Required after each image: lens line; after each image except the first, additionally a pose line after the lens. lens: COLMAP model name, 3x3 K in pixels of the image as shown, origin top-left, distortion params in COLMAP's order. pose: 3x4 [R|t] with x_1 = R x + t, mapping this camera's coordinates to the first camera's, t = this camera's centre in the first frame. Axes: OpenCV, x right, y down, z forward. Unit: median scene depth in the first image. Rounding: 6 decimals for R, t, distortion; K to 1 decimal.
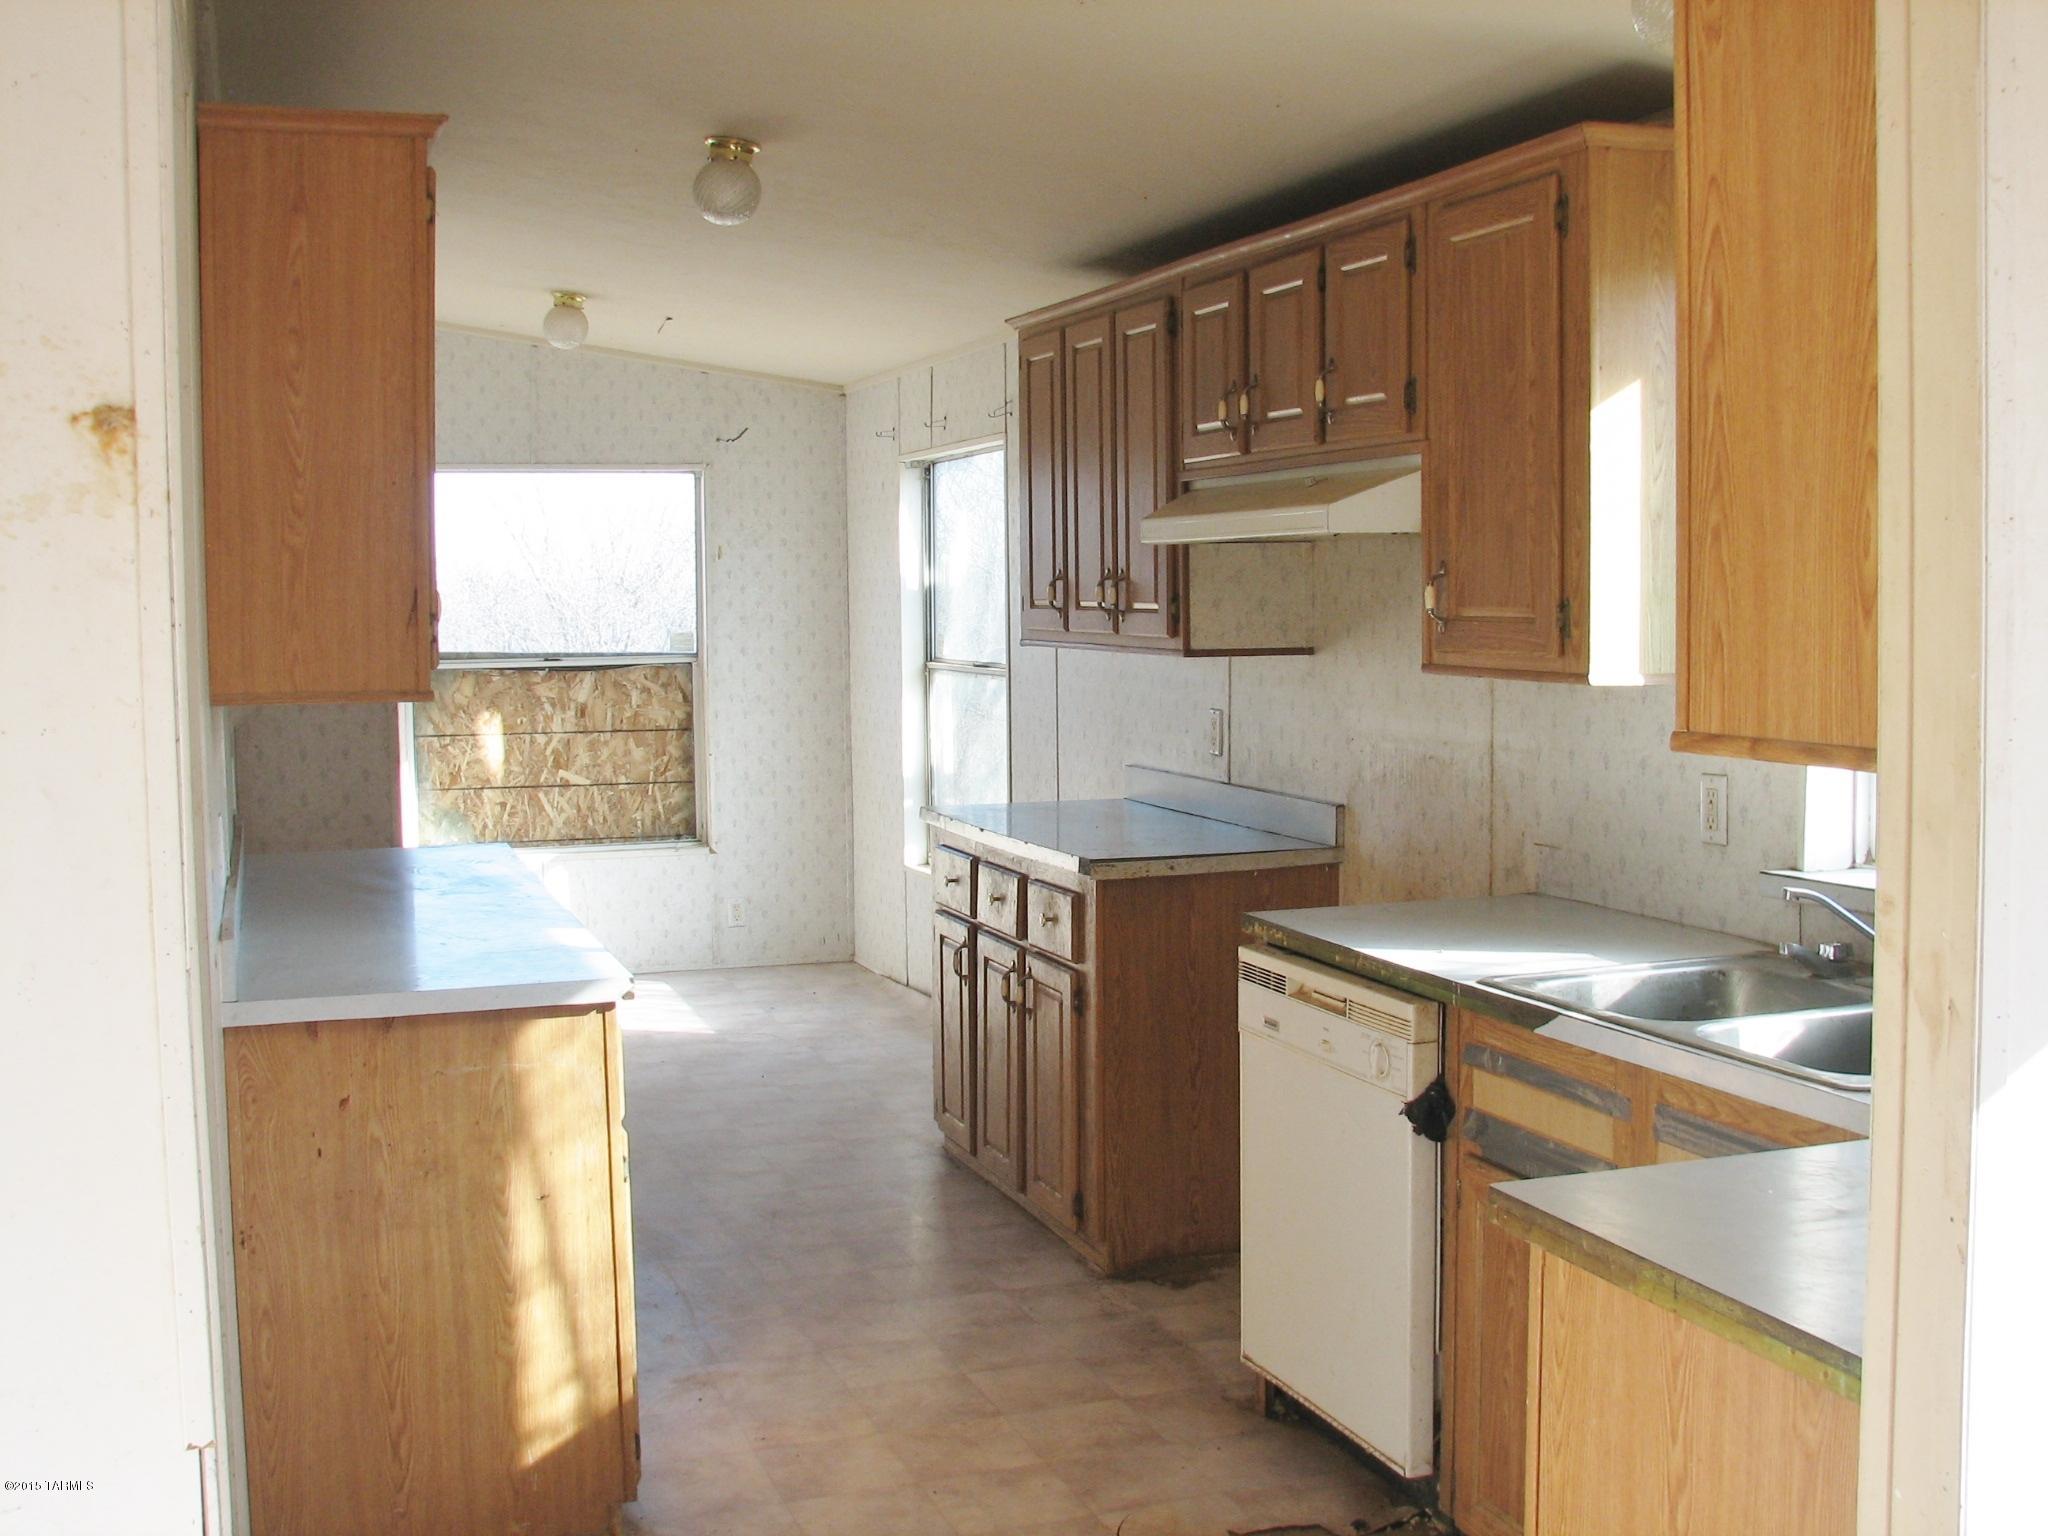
lens RADIAL K [[2221.4, 0, 1032.7], [0, 2221.4, 756.9], [0, 0, 1]] dist [-0.204561, 0.284693]
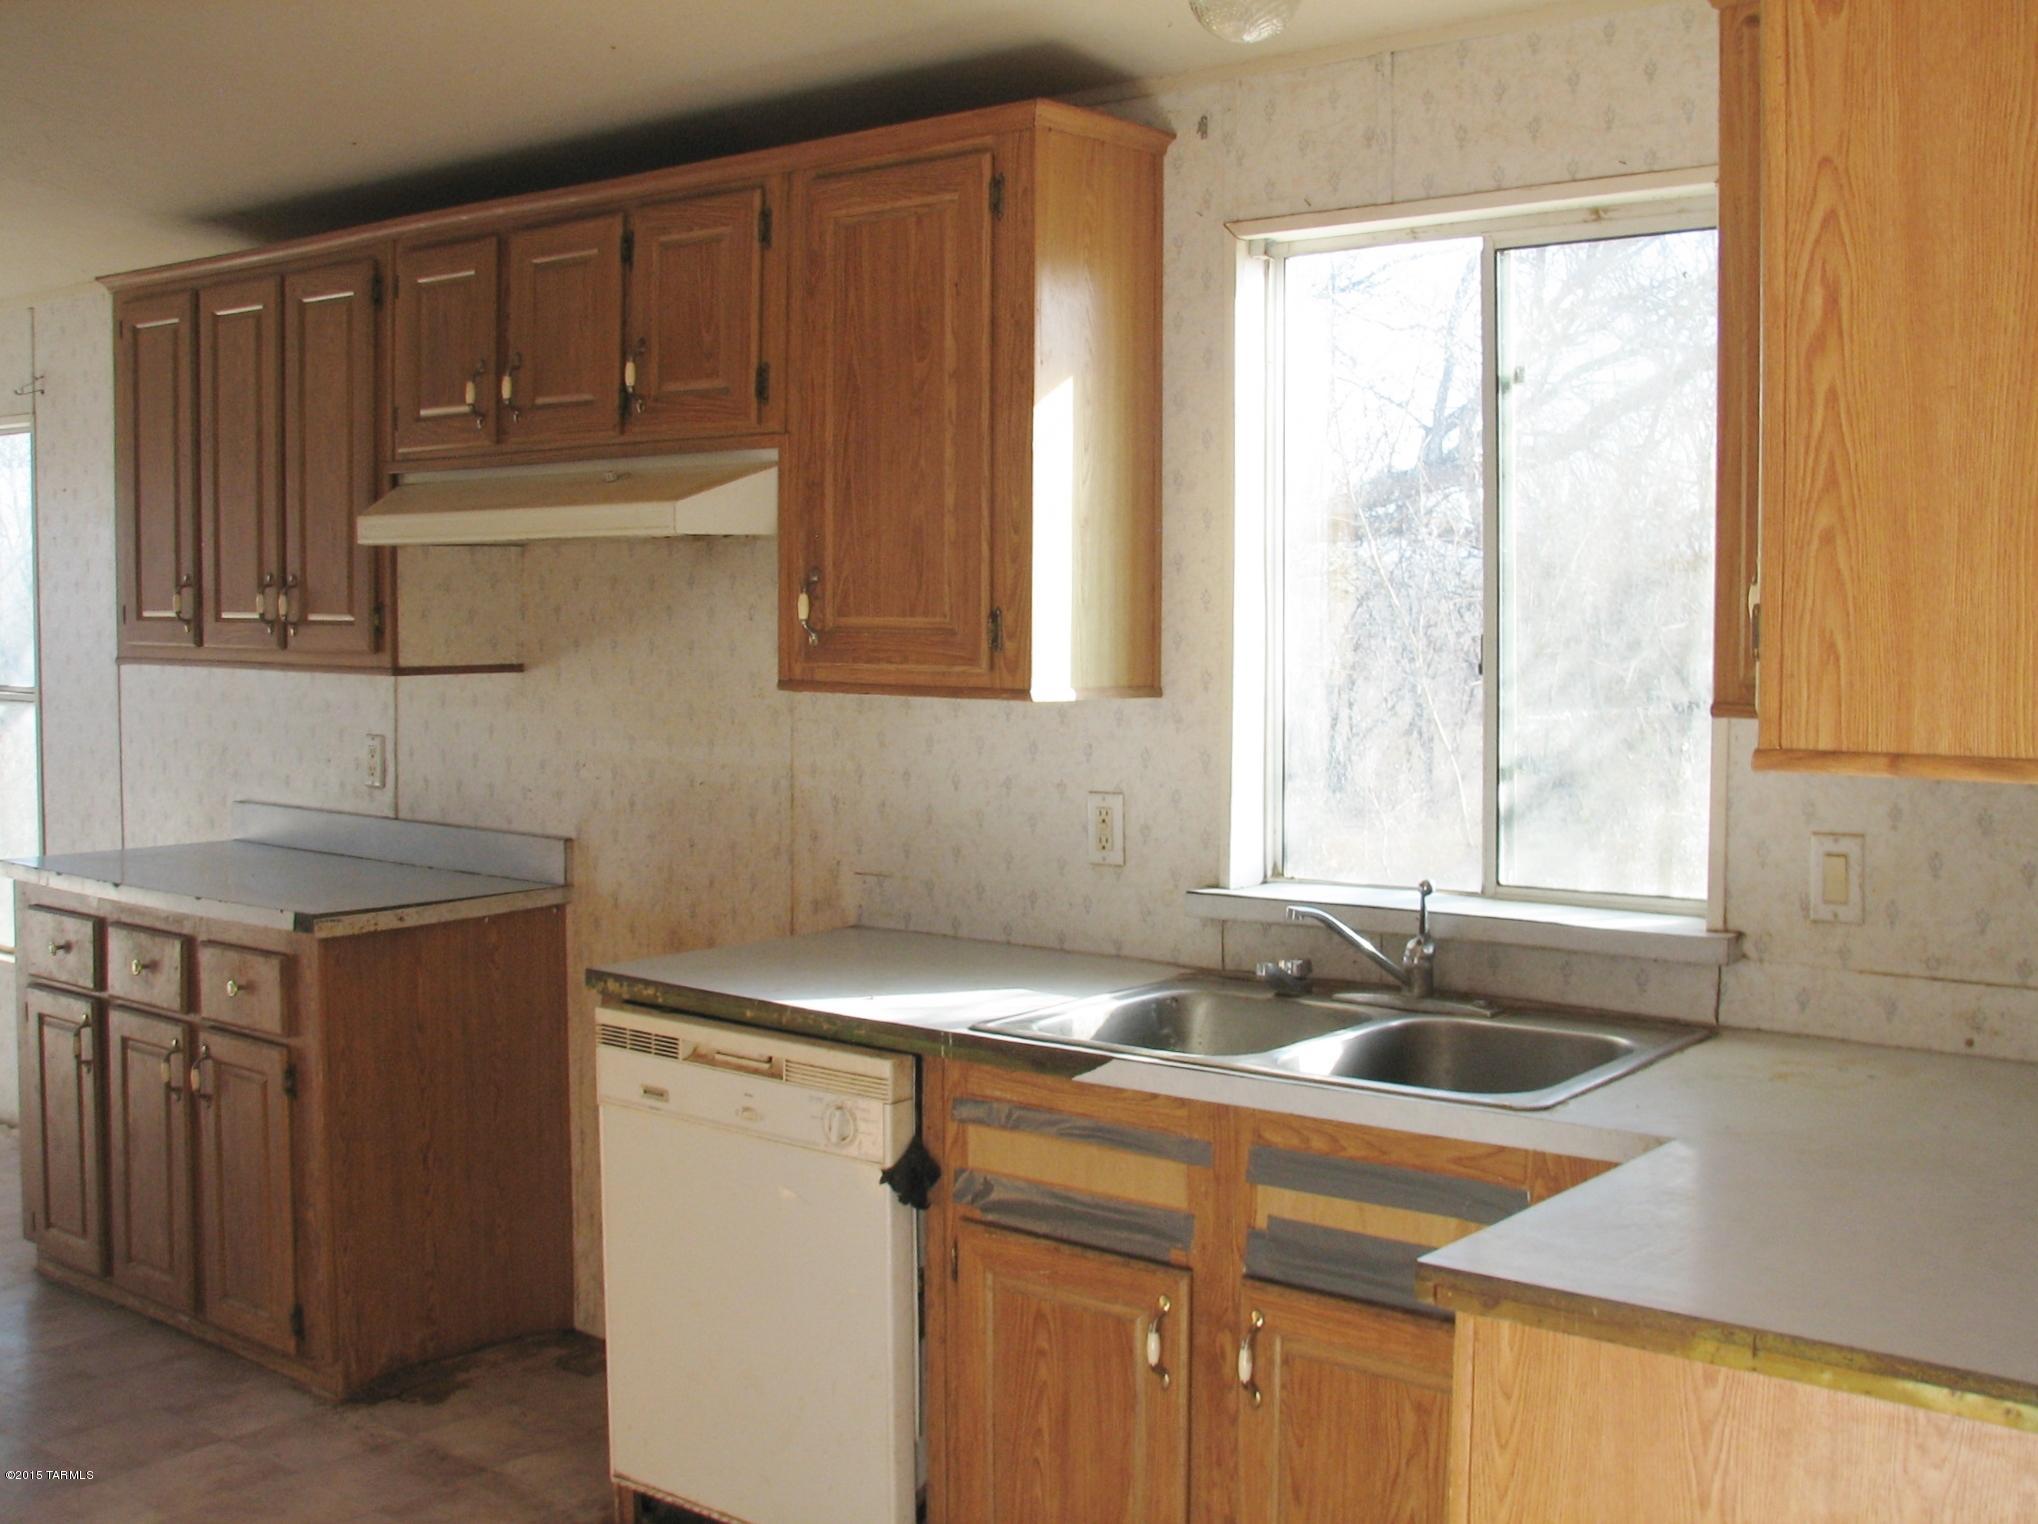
lens RADIAL K [[2210.6, 0, 1027.7], [0, 2210.6, 750.9], [0, 0, 1]] dist [-0.204561, 0.284693]
pose [[0.847700, -0.022015, 0.530019, -0.173623], [0.027627, 0.999615, -0.002666, -0.006431], [-0.529756, 0.016903, 0.847982, 0.144862]]
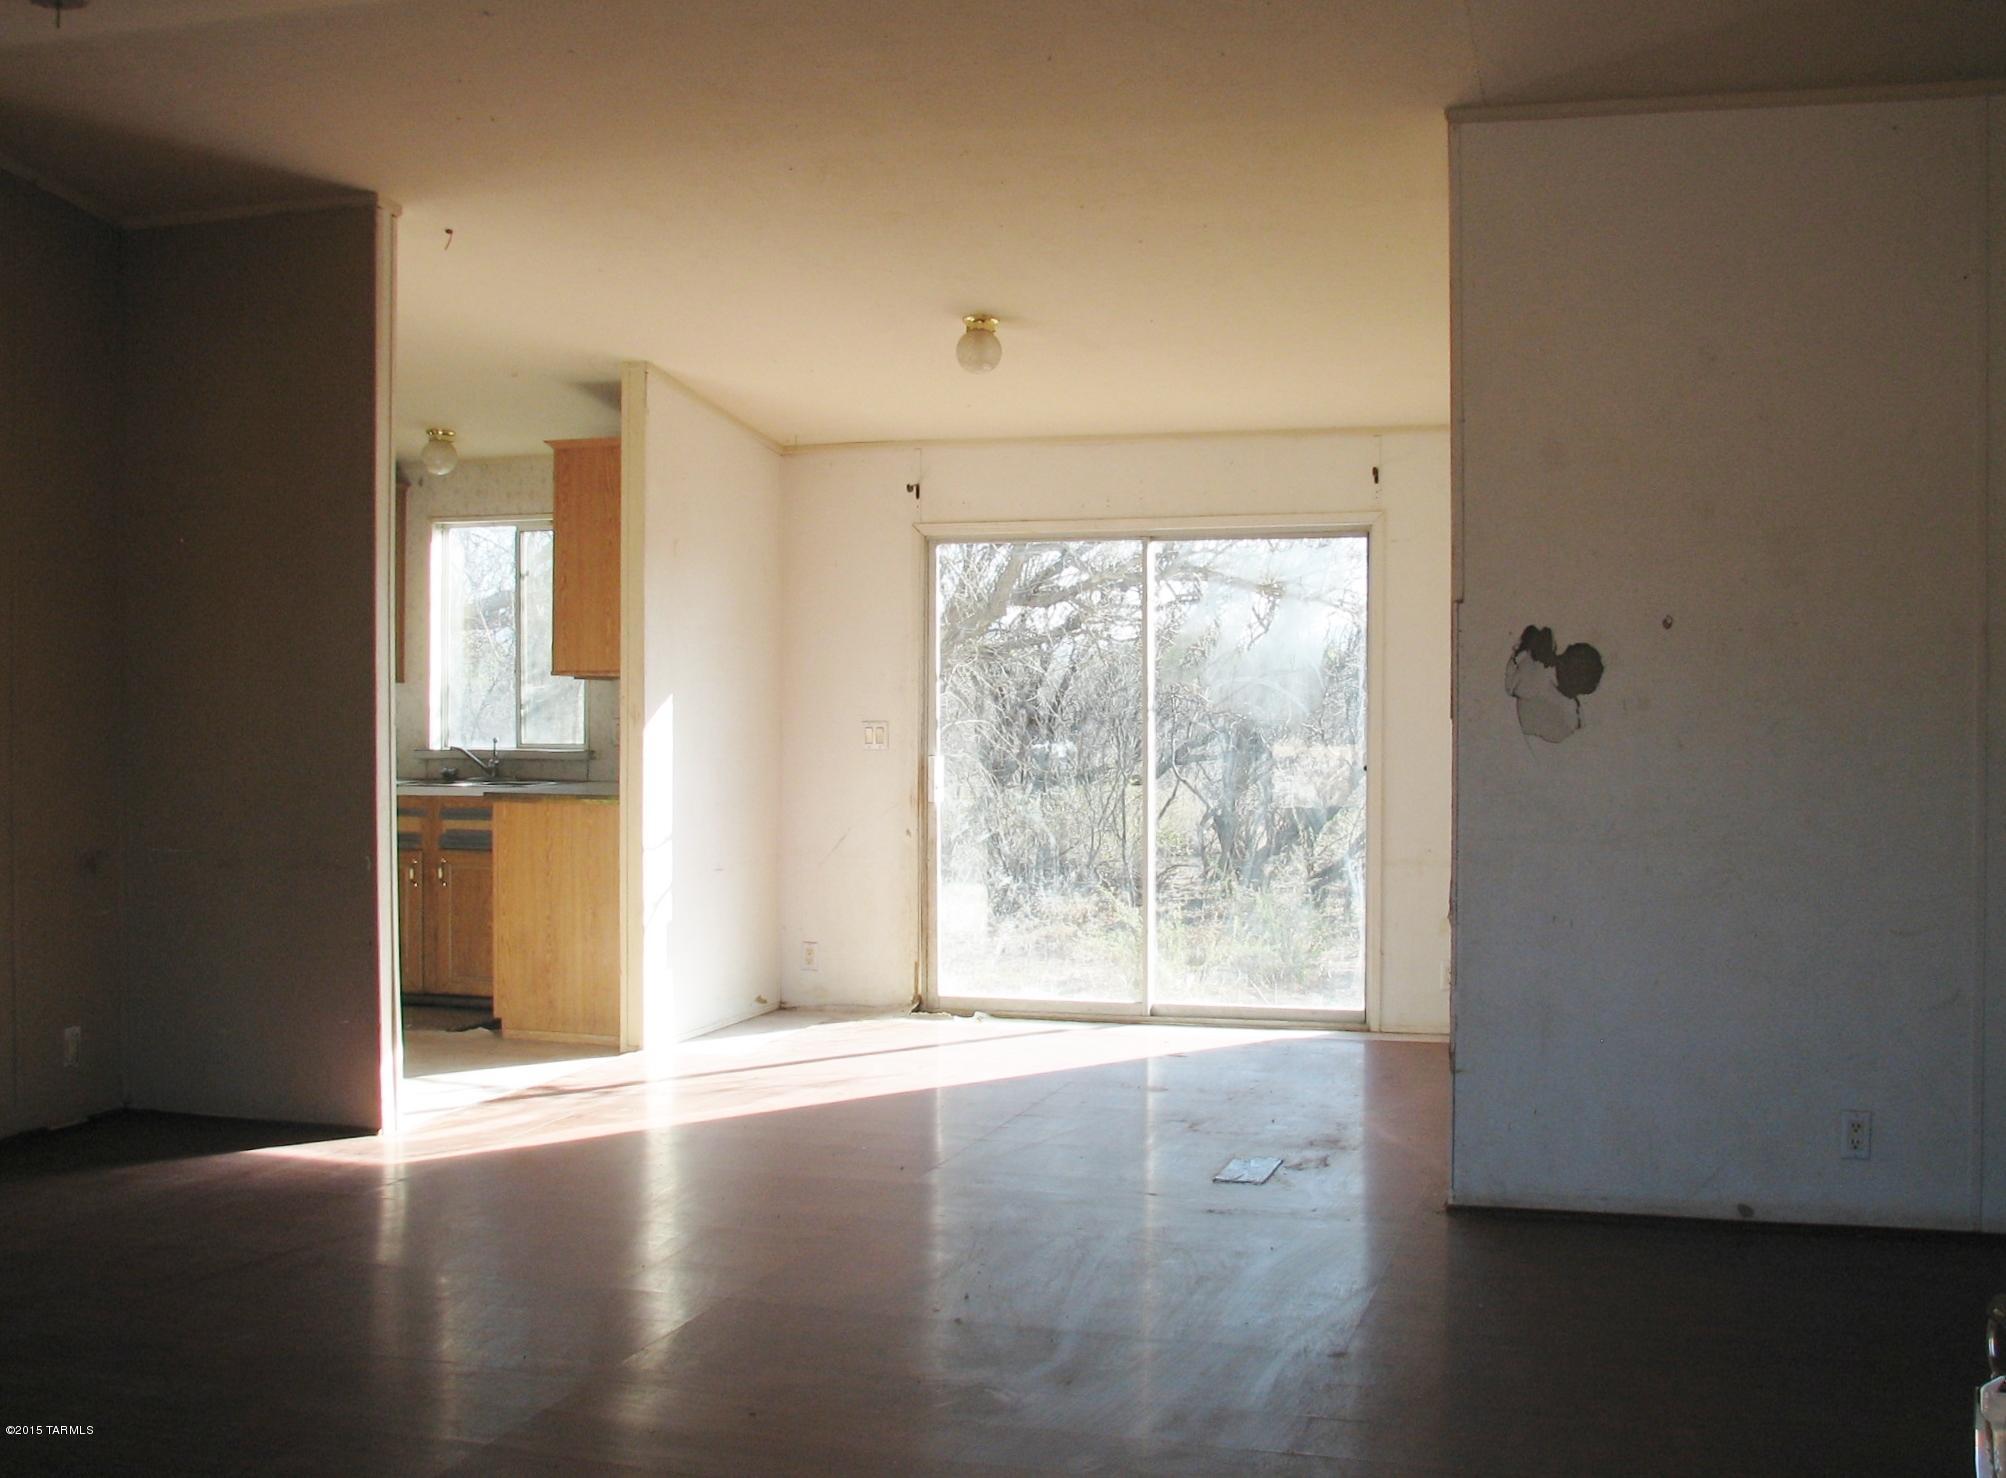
lens RADIAL K [[2148.3, 0, 1039.0], [0, 2148.3, 728.7], [0, 0, 1]] dist [-0.192323, 0.230612]
pose [[0.575940, 0.005363, 0.817474, -1.030251], [0.044854, 0.998265, -0.038151, 0.121217], [-0.816260, 0.058640, 0.574700, -0.887261]]
